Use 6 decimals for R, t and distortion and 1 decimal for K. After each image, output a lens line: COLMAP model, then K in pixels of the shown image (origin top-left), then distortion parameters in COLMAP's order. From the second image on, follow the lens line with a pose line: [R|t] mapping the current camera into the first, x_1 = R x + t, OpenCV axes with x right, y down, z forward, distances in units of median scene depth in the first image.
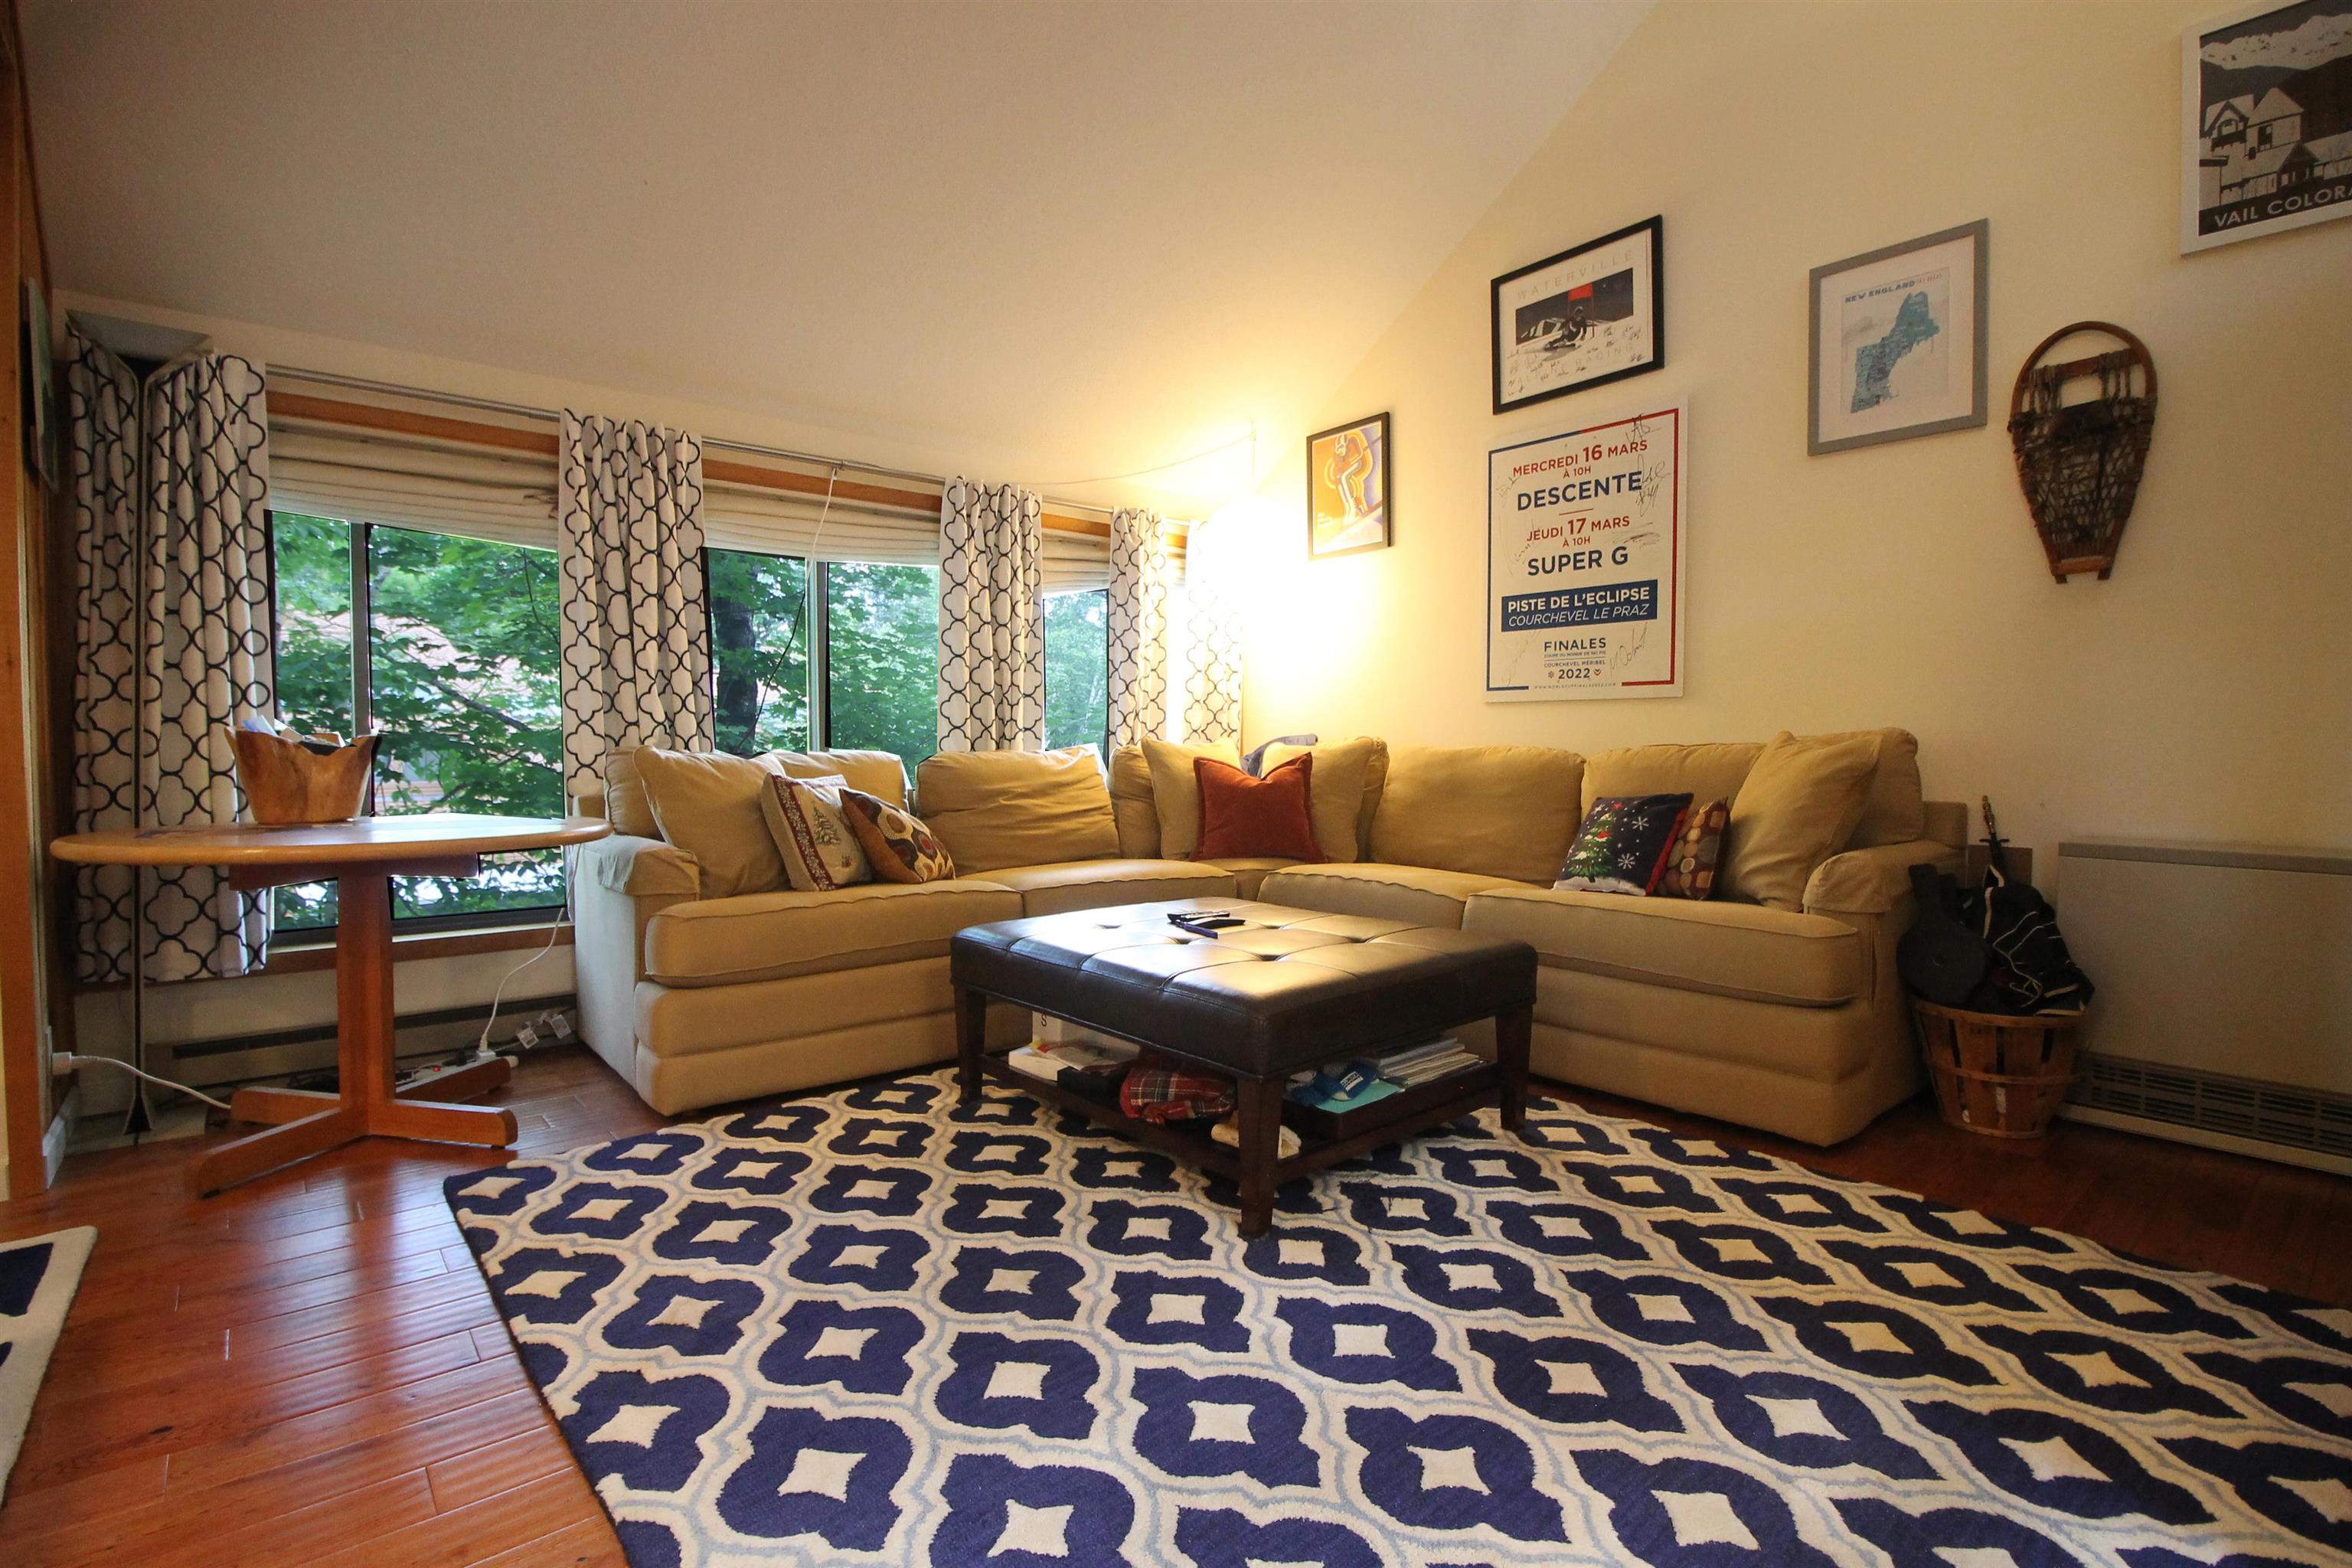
lens RADIAL K [[1104.0, 0, 1193.8], [0, 1104.0, 779.1], [0, 0, 1]] dist [-0.001036, -0.012429]
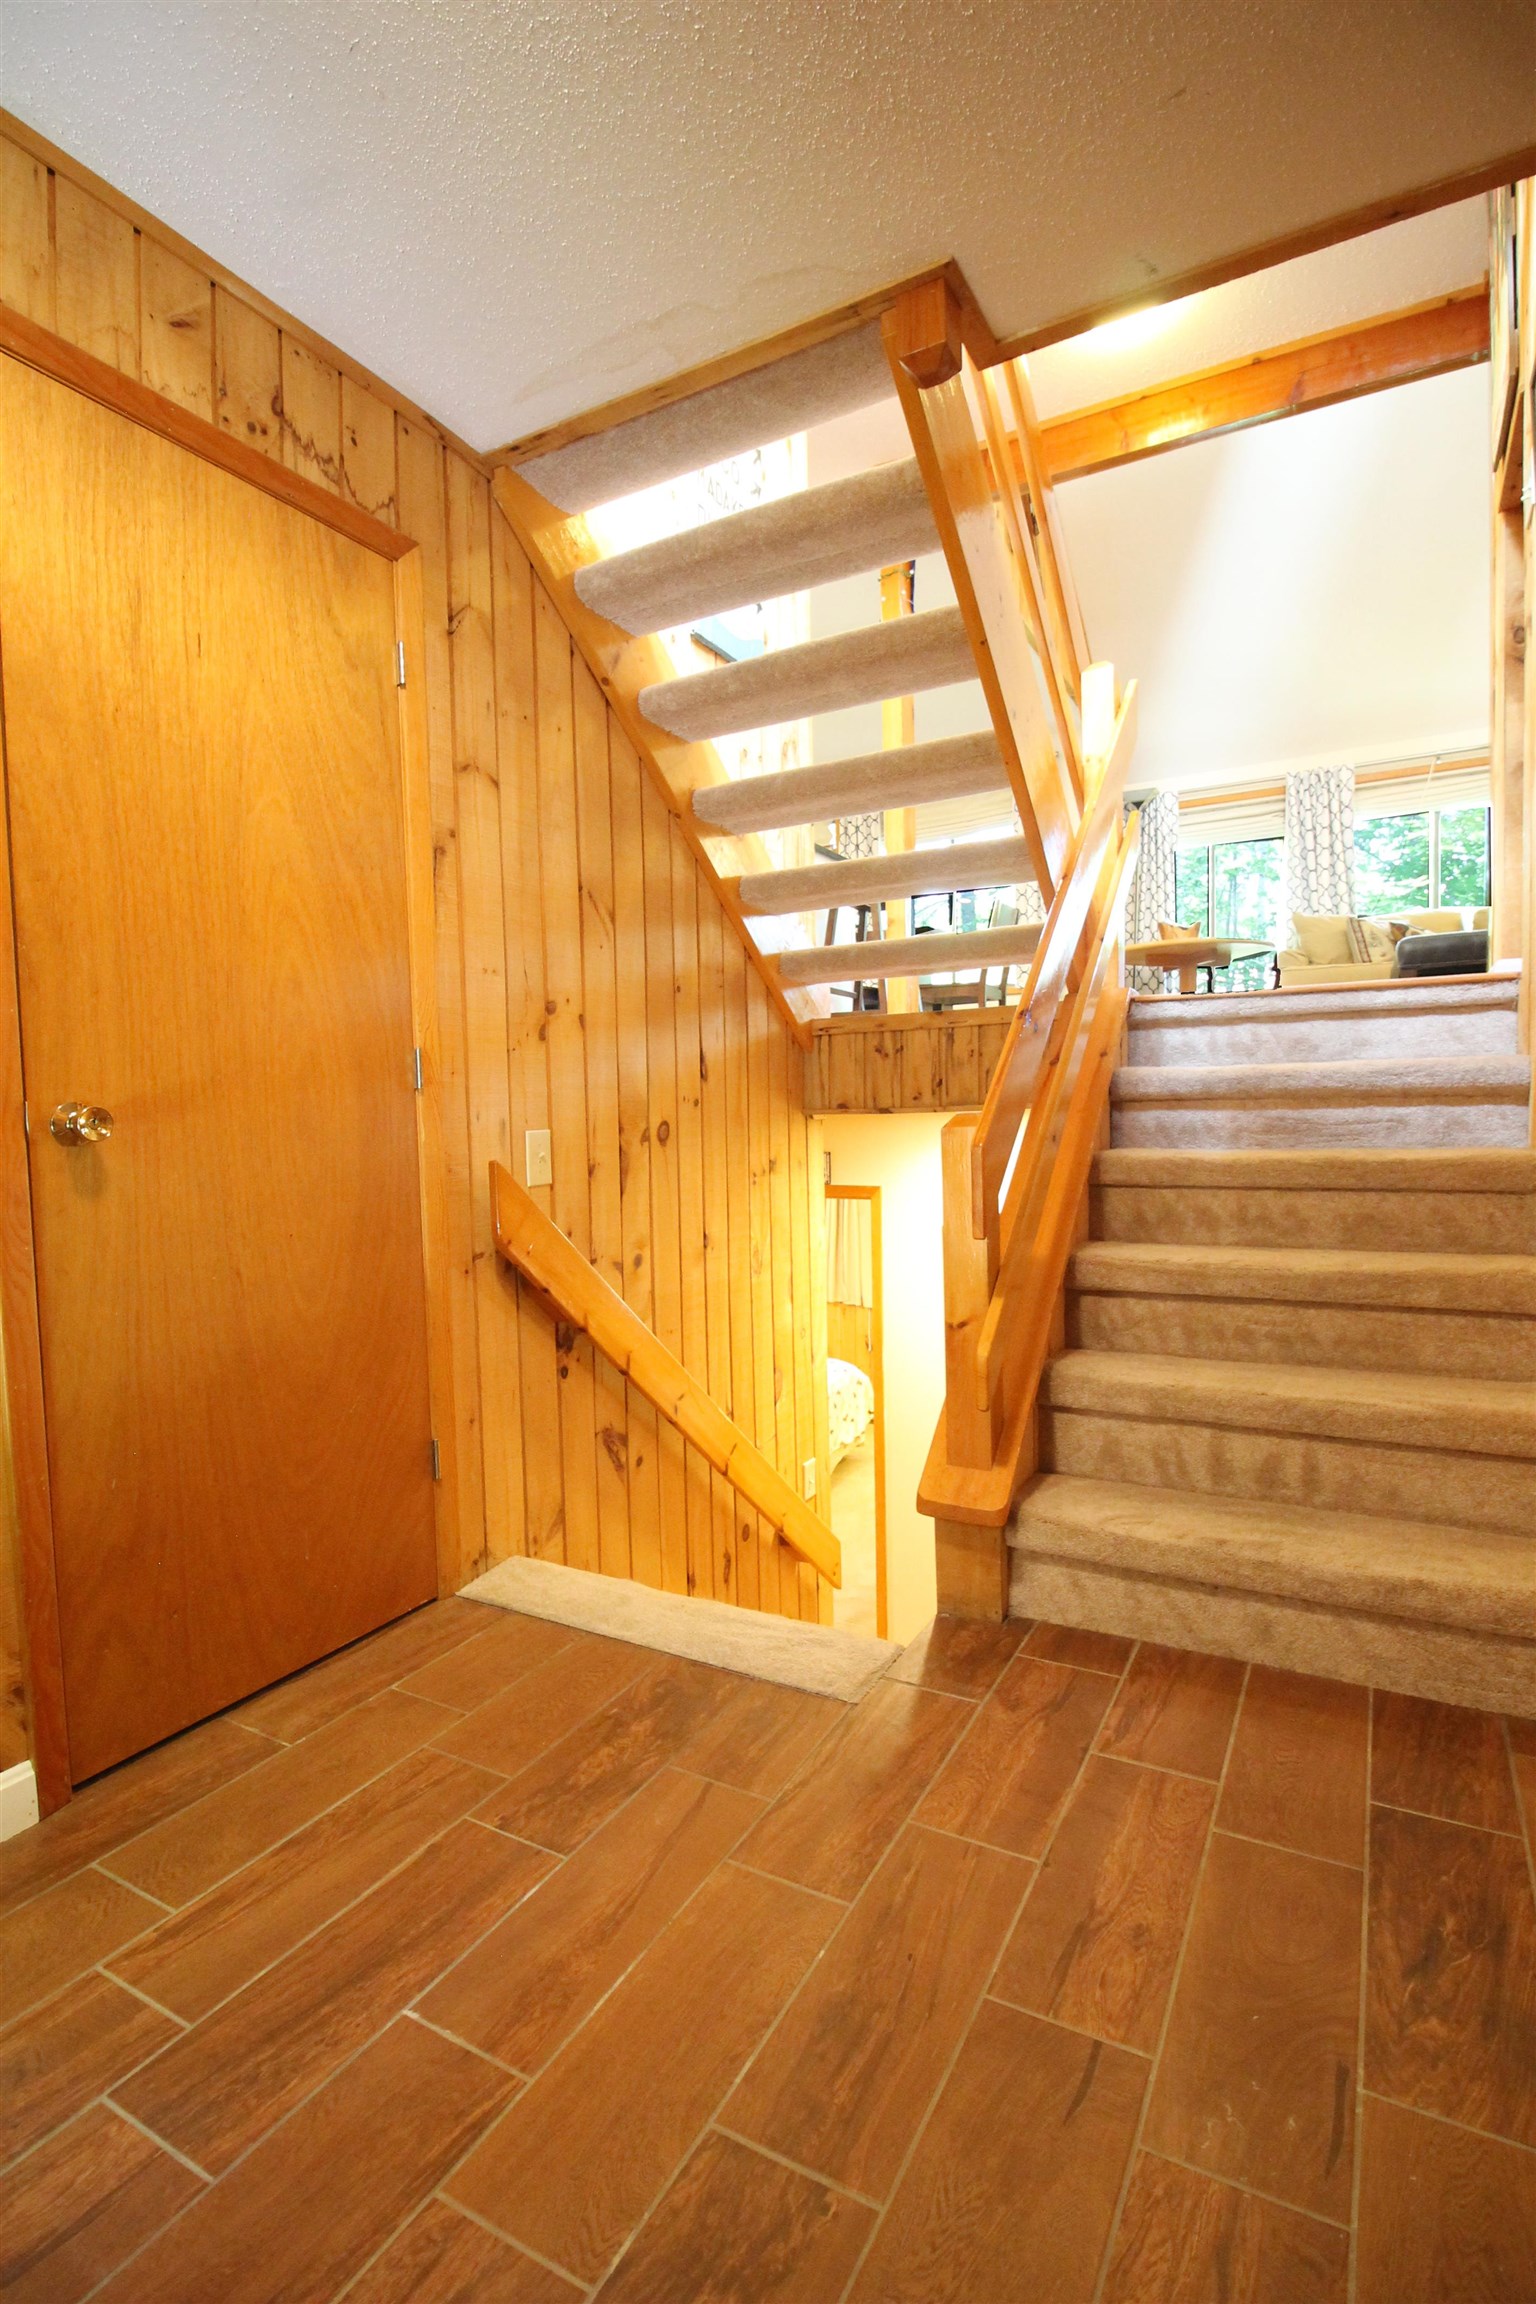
lens RADIAL K [[1081.5, 0, 773.3], [0, 1081.5, 1167.0], [0, 0, 1]] dist [-0.001036, -0.012429]
pose [[0.347116, 0.039206, -0.937002, 0.983749], [-0.012052, 0.999230, 0.037345, 0.337567], [0.937745, -0.001670, 0.347321, -0.635461]]
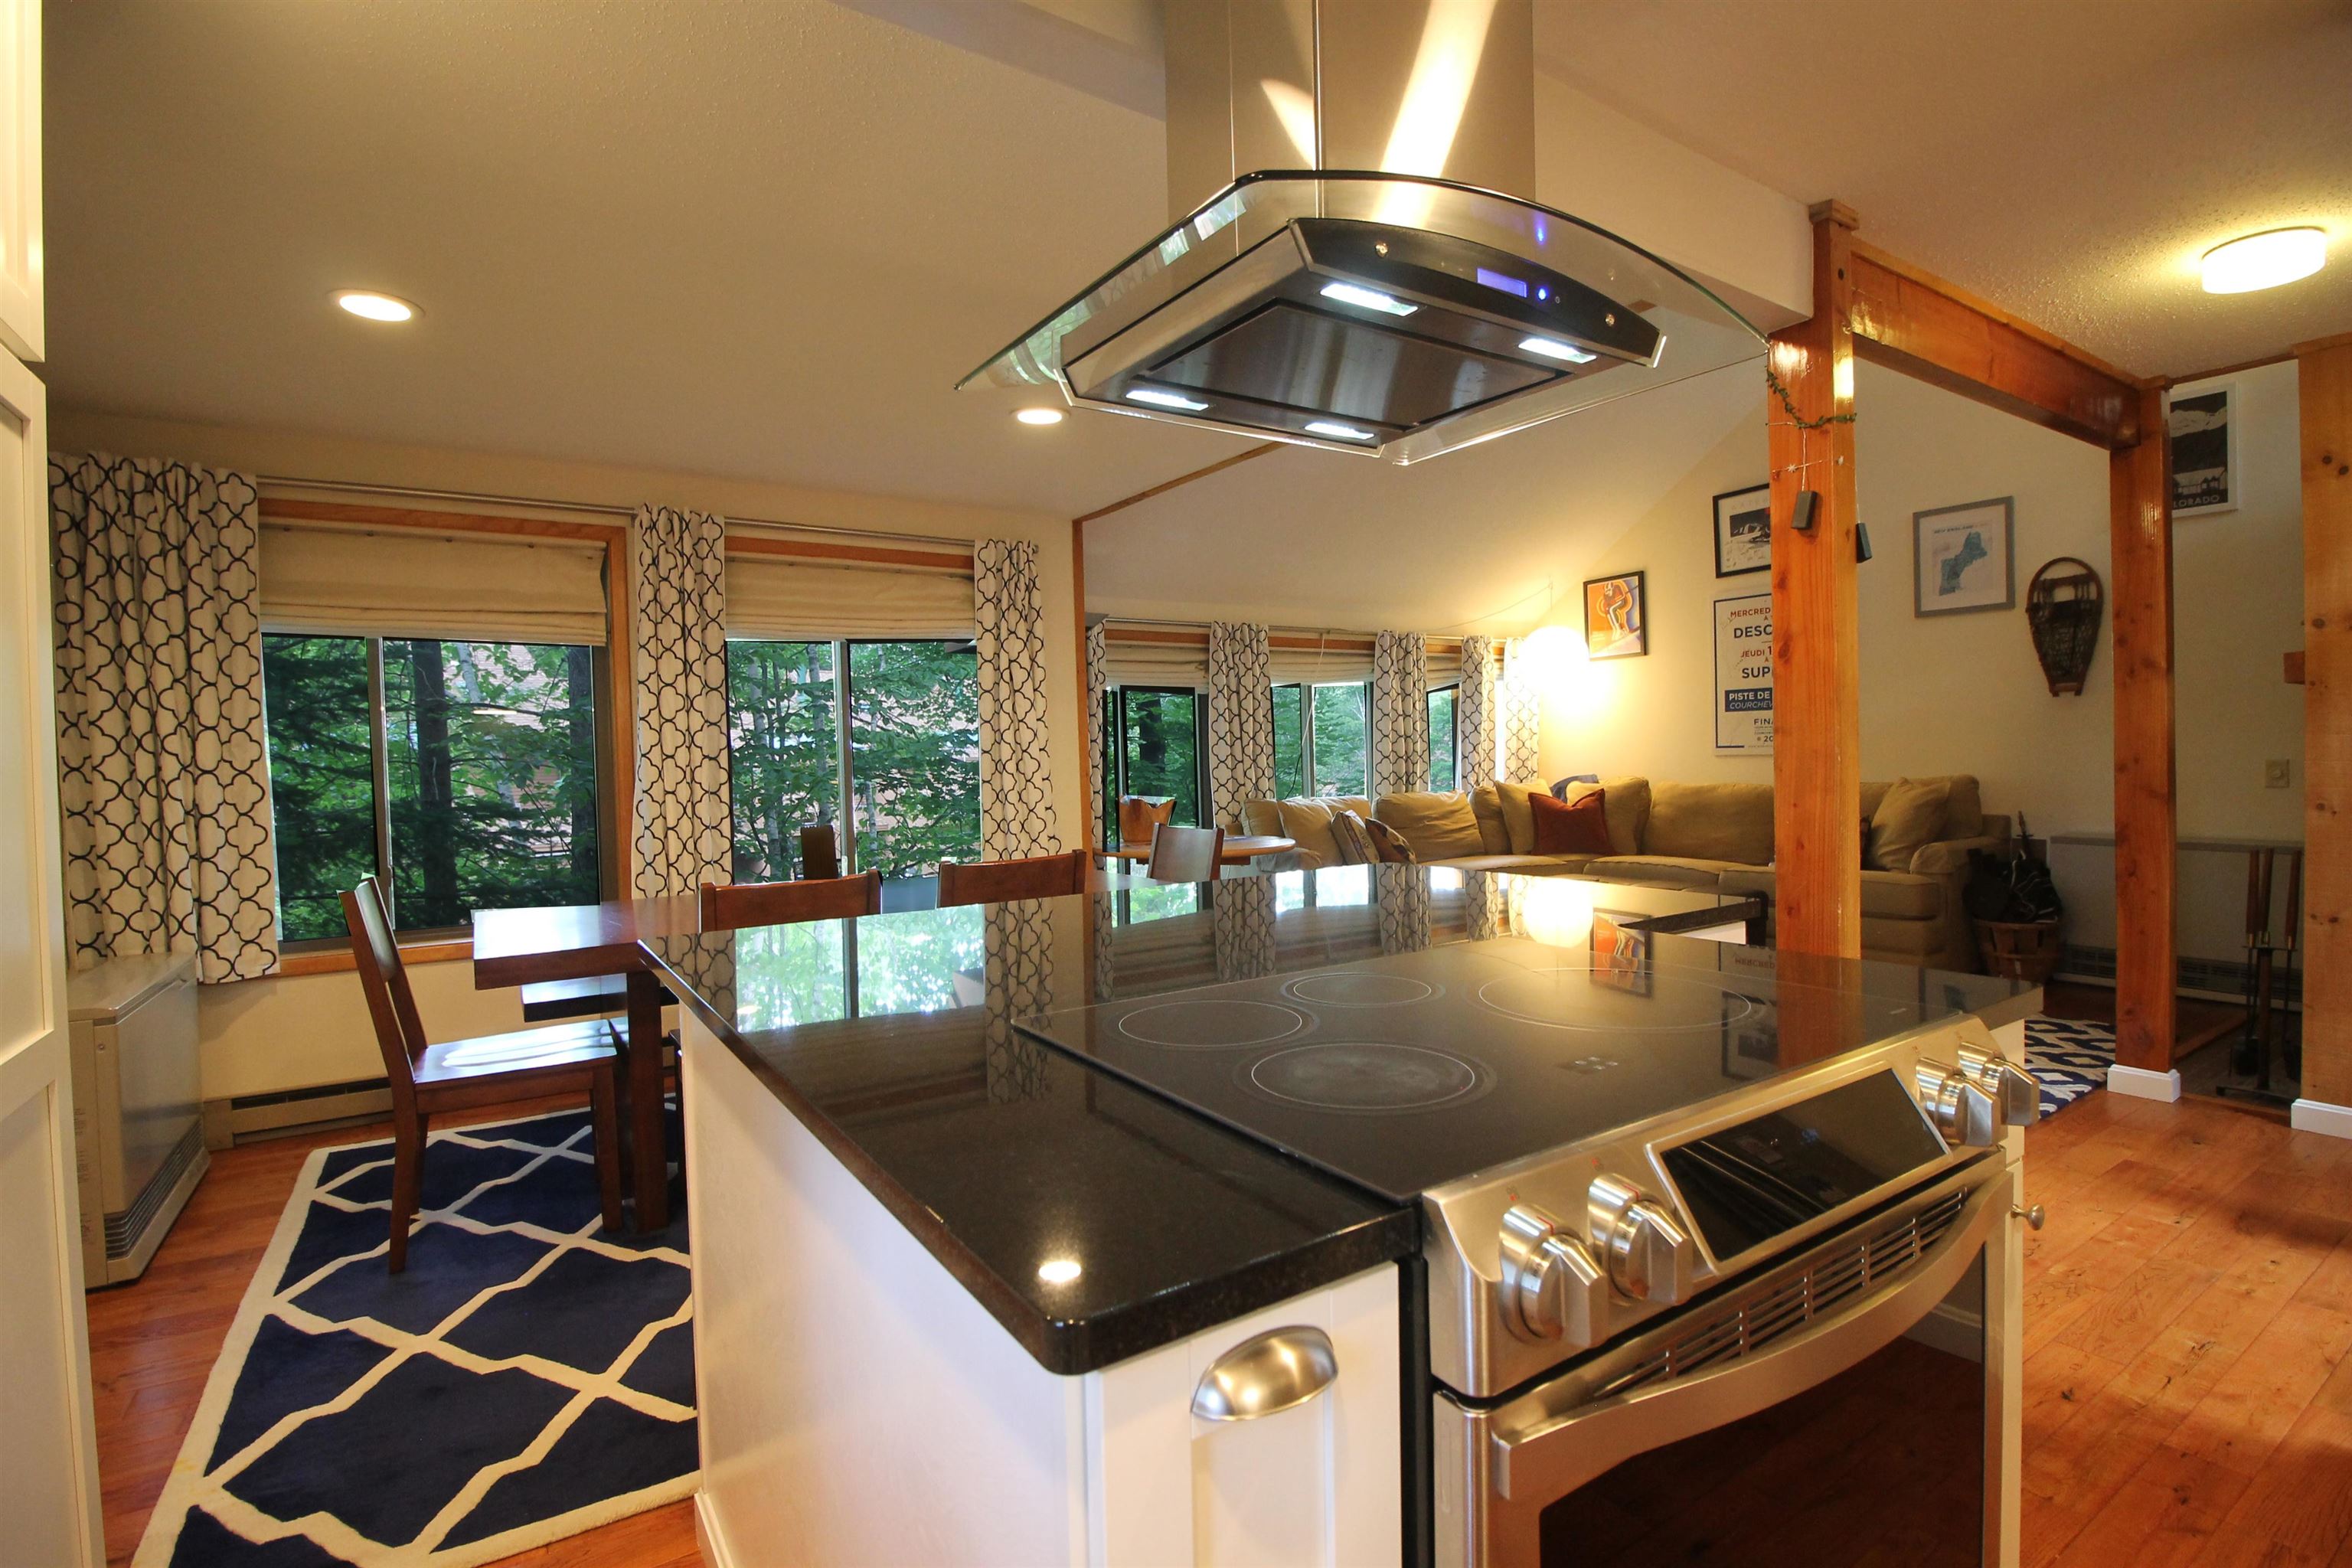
lens RADIAL K [[1104.0, 0, 1193.8], [0, 1104.0, 779.1], [0, 0, 1]] dist [-0.001036, -0.012429]
pose [[0.991549, -0.022670, -0.127740, -0.313042], [0.021640, 0.999721, -0.009445, -0.038904], [0.127919, 0.006601, 0.991763, -0.761908]]
